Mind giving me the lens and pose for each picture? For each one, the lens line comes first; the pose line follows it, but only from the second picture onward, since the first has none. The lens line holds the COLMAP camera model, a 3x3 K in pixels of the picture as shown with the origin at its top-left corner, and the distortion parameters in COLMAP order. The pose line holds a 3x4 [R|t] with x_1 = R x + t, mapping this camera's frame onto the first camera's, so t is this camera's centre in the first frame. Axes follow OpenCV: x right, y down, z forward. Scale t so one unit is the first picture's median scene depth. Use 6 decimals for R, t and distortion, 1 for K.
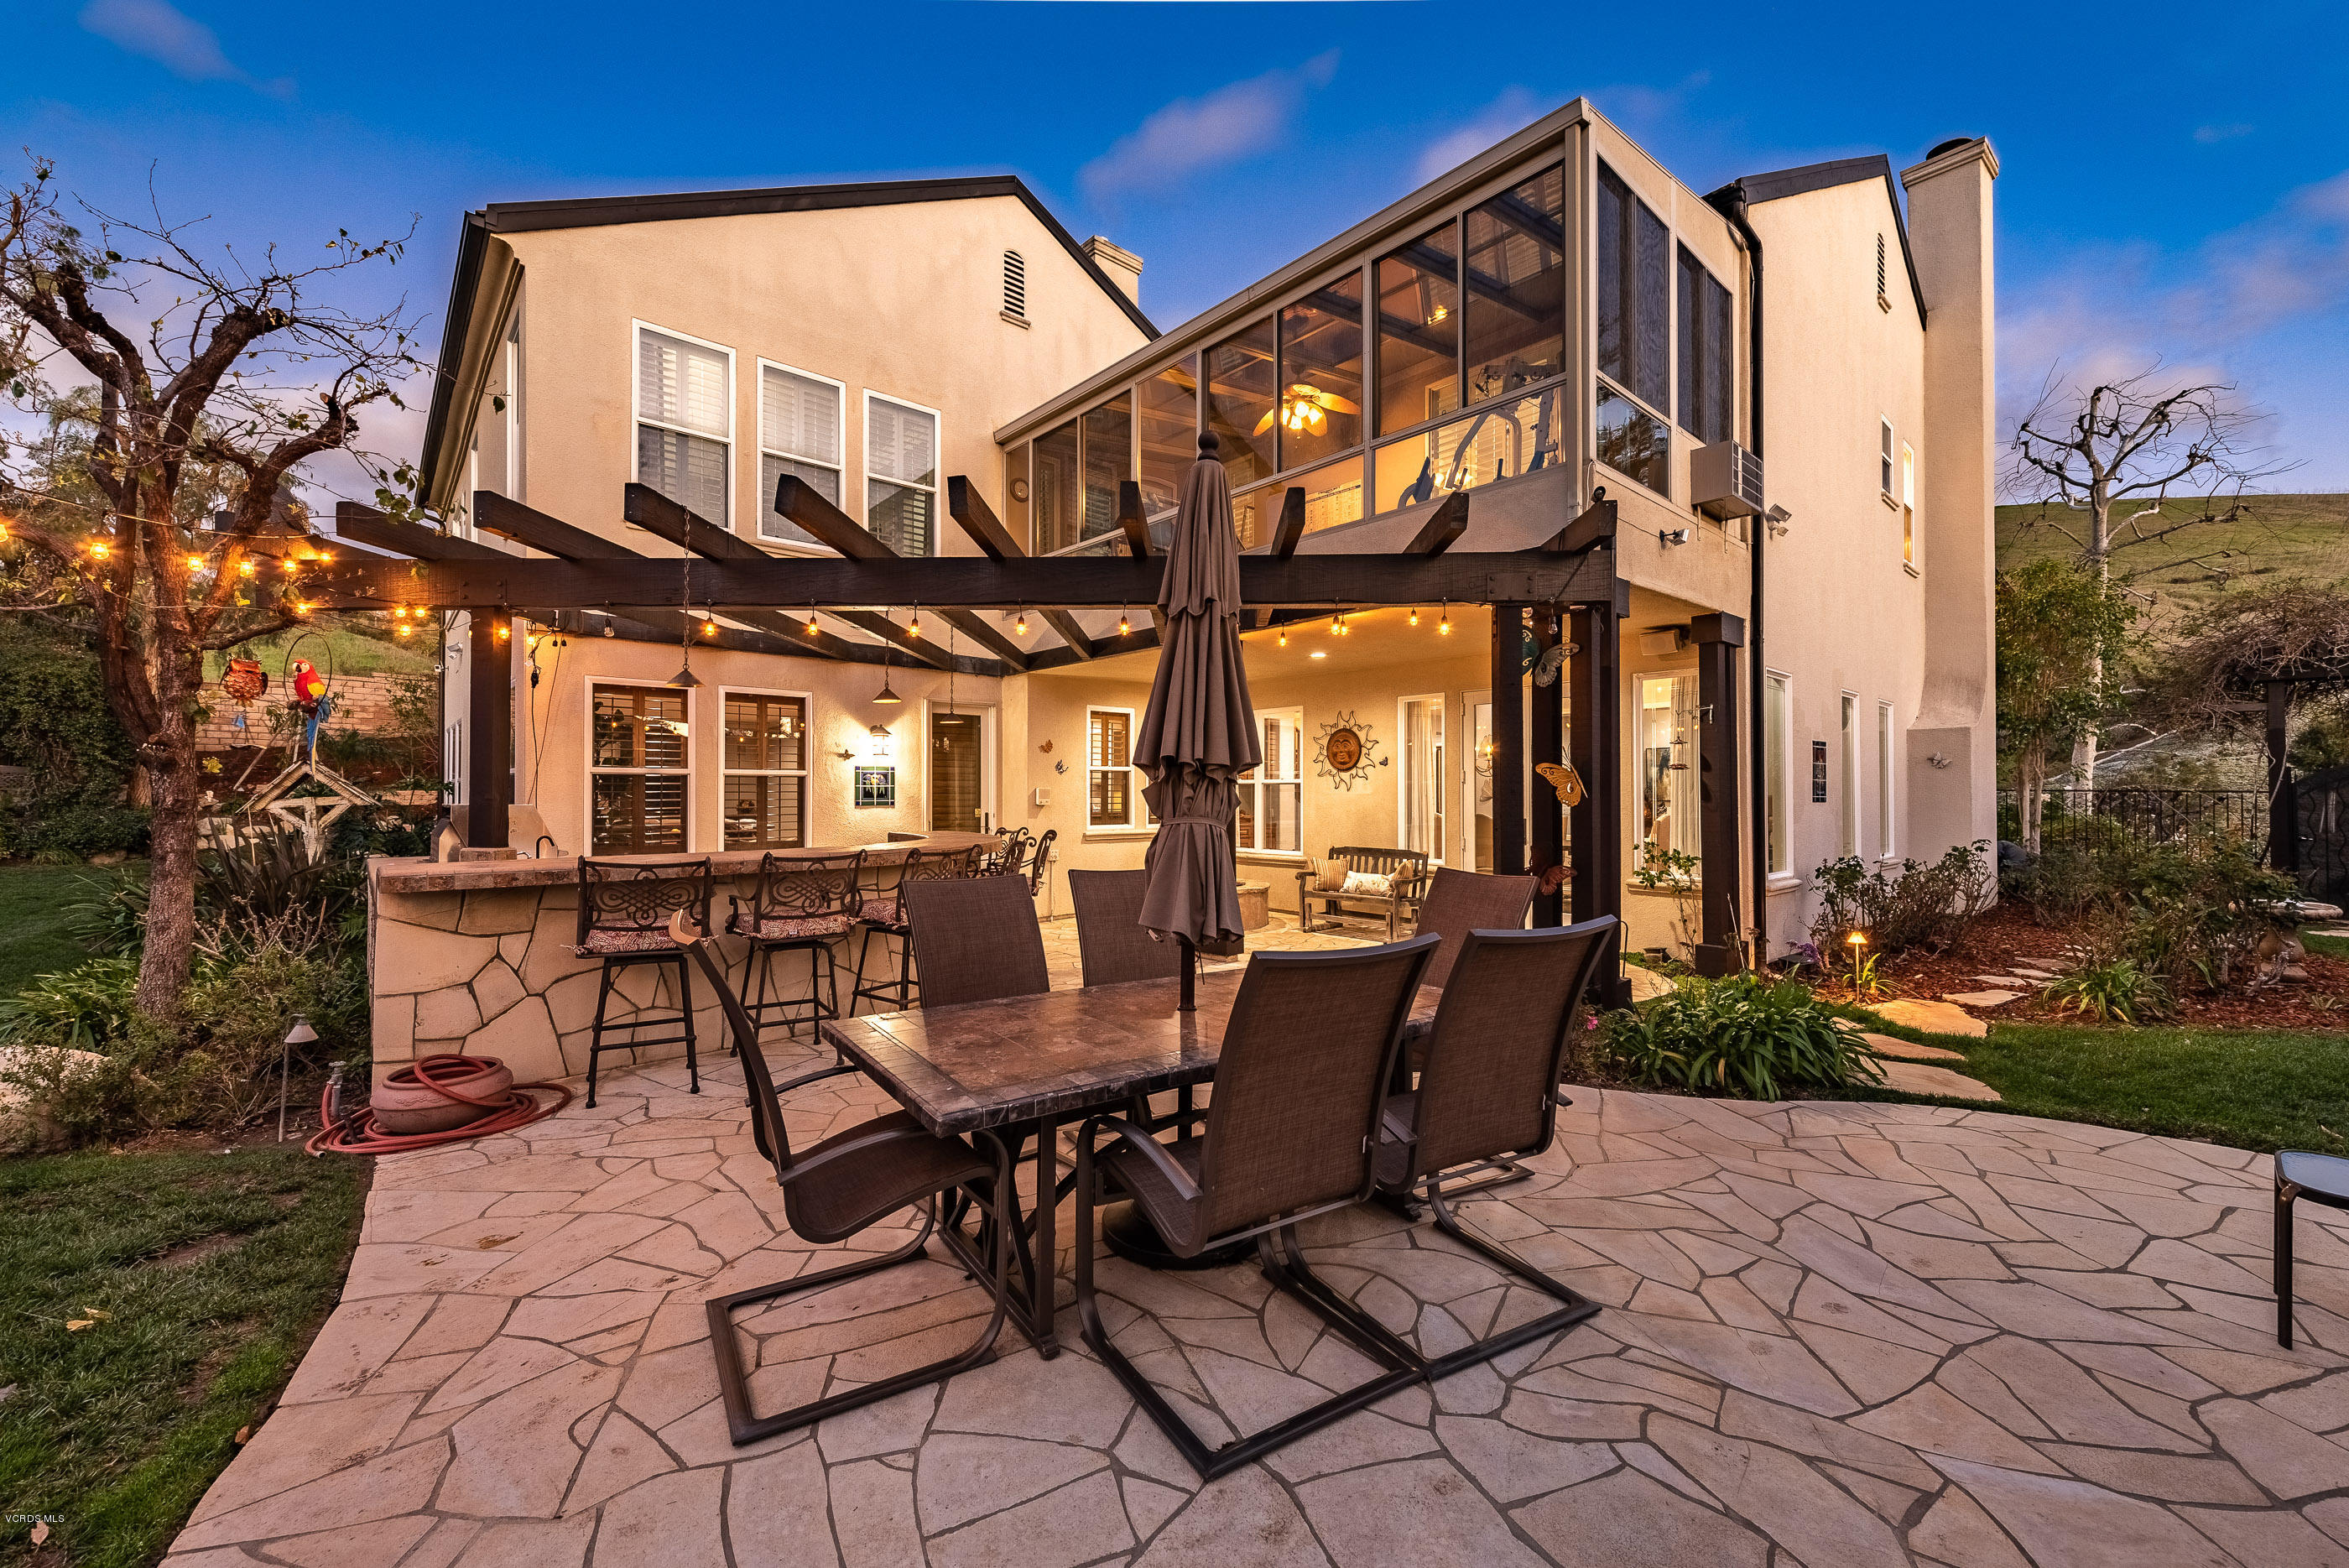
lens RADIAL K [[946.9, 0, 1143.6], [0, 946.9, 784.1], [0, 0, 1]] dist [0.014777, -0.005939]
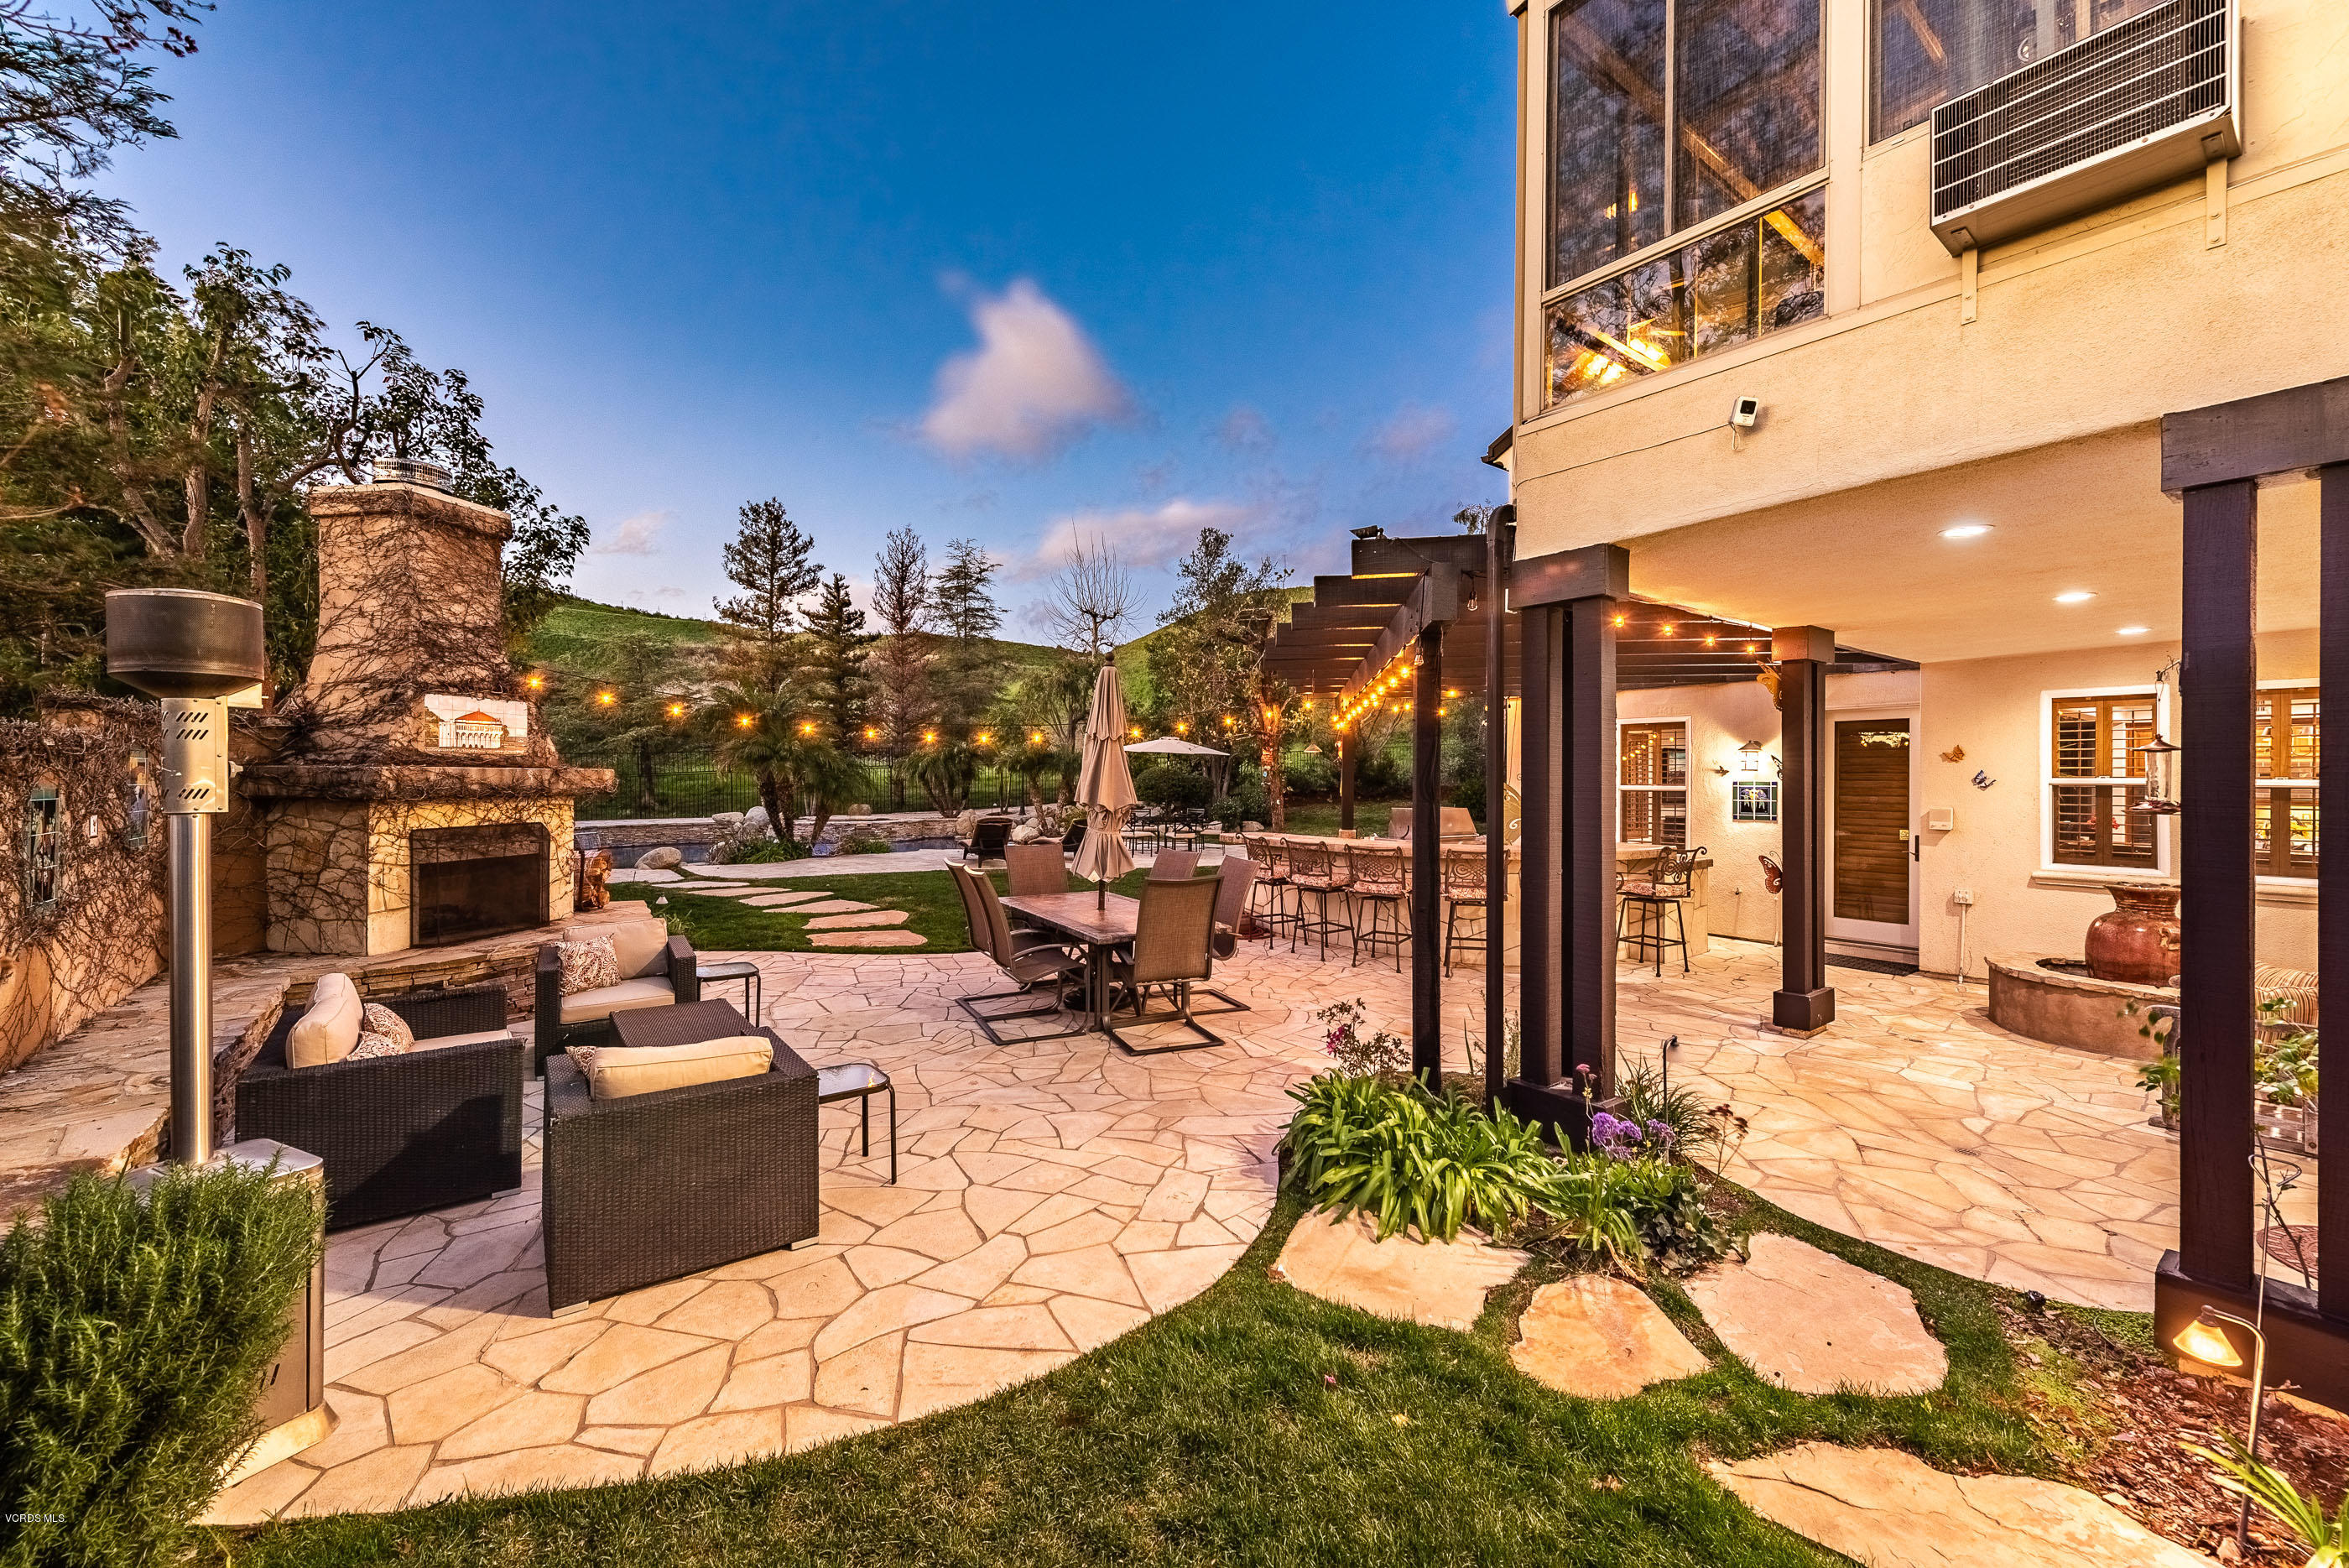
lens RADIAL K [[914.1, 0, 1181.3], [0, 914.1, 786.6], [0, 0, 1]] dist [0.017526, -0.004374]
pose [[-0.074504, 0.010036, -0.997170, 1.760246], [0.008336, 0.999921, 0.009441, -0.064476], [0.997186, -0.007609, -0.074581, 1.065077]]
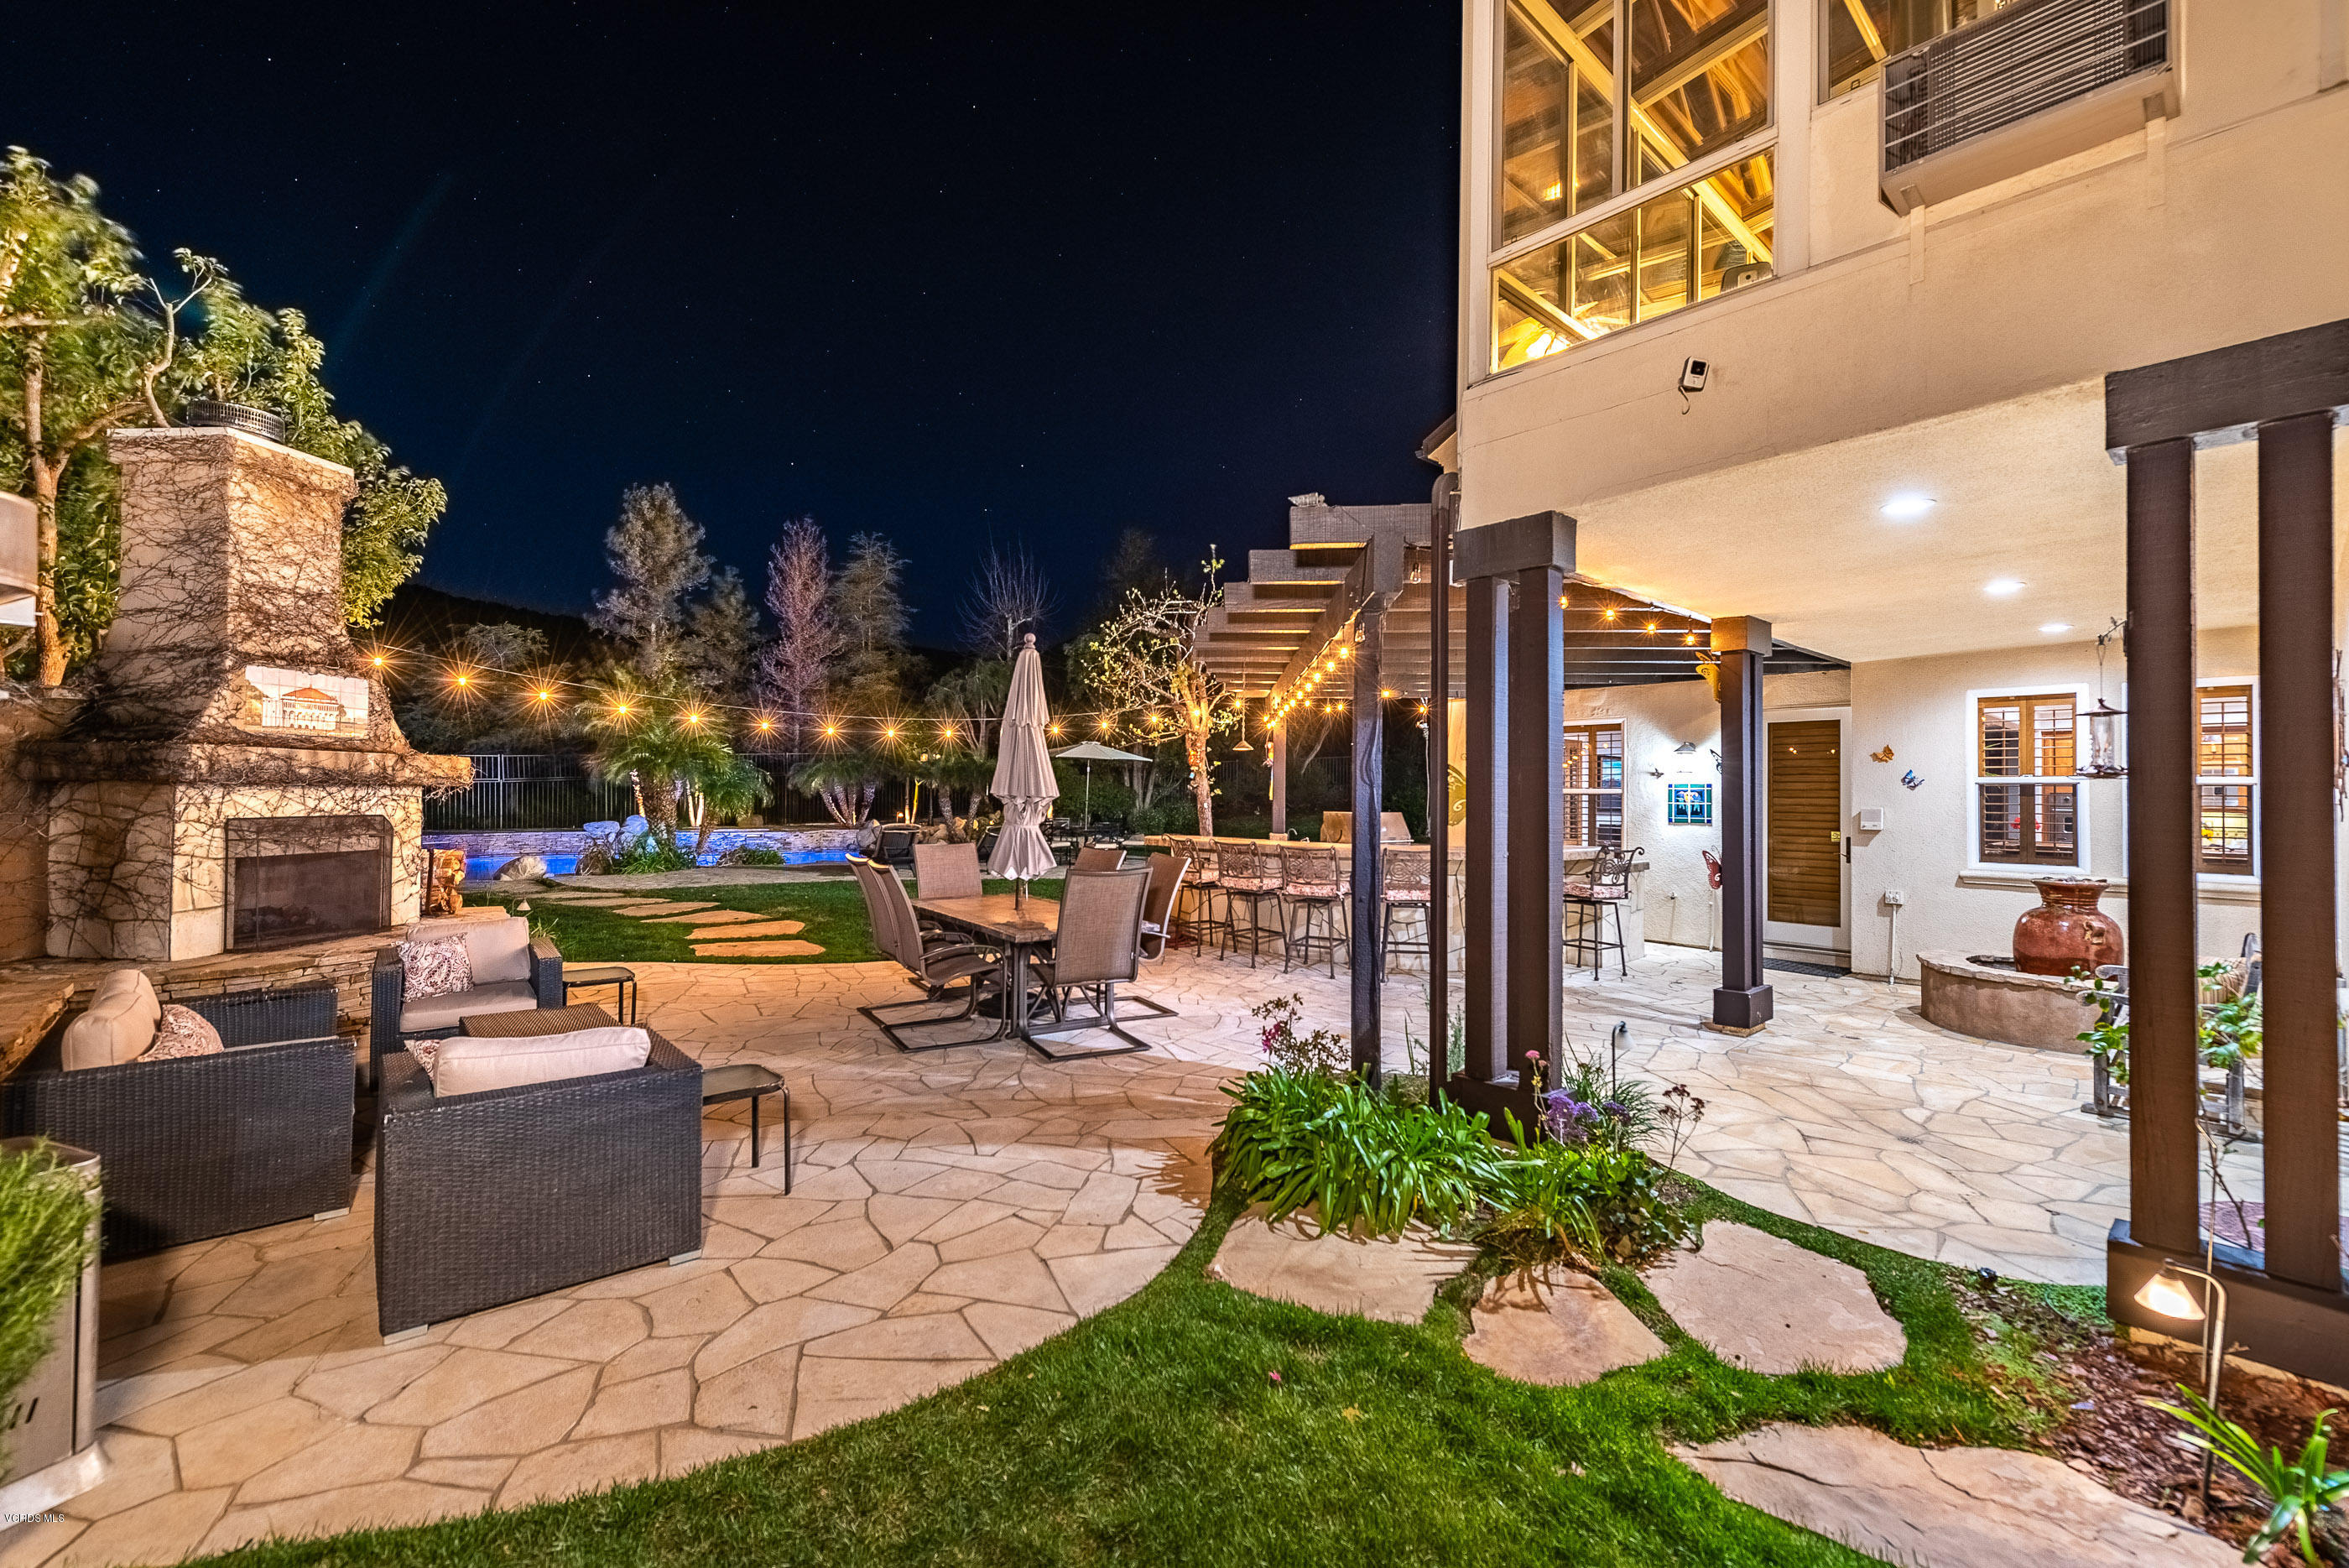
lens RADIAL K [[961.2, 0, 1165.8], [0, 961.2, 792.3], [0, 0, 1]] dist [0.021058, -0.006294]
pose [[-0.006026, -0.003086, -0.999977, 1.738942], [0.001311, 0.999994, -0.003094, -0.017505], [0.999981, -0.001330, -0.006022, 1.052351]]
